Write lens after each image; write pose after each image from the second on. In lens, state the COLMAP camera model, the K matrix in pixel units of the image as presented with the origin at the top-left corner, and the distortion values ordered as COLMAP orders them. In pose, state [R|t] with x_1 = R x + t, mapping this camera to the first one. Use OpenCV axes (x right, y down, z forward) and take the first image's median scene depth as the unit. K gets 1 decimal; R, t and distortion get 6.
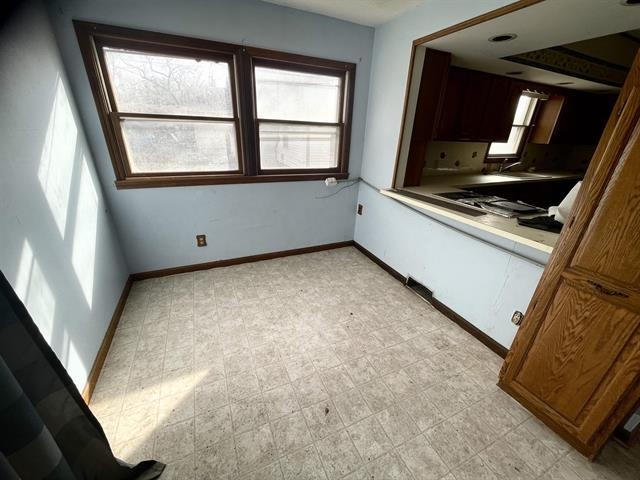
lens RADIAL K [[256.2, 0, 319.6], [0, 256.2, 240.0], [0, 0, 1]] dist [0.000169, -0.000014]
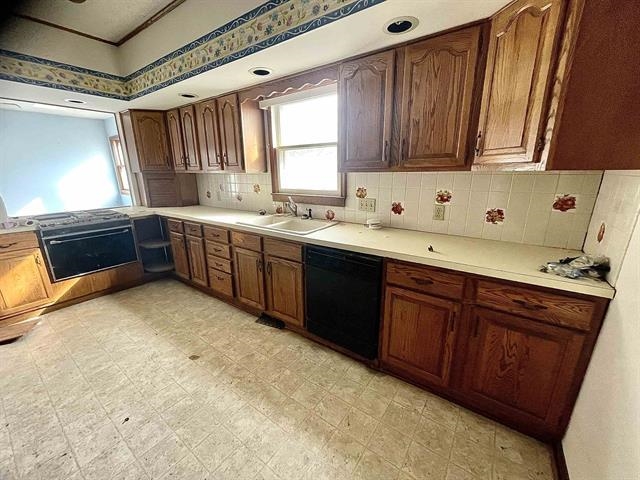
lens RADIAL K [[256.2, 0, 320.5], [0, 256.2, 238.3], [0, 0, 1]] dist [0.000169, -0.000014]
pose [[0.495873, 0.192905, -0.846698, 1.296584], [-0.324605, 0.945511, 0.025311, -0.260712], [0.805445, 0.262291, 0.531471, 0.759357]]
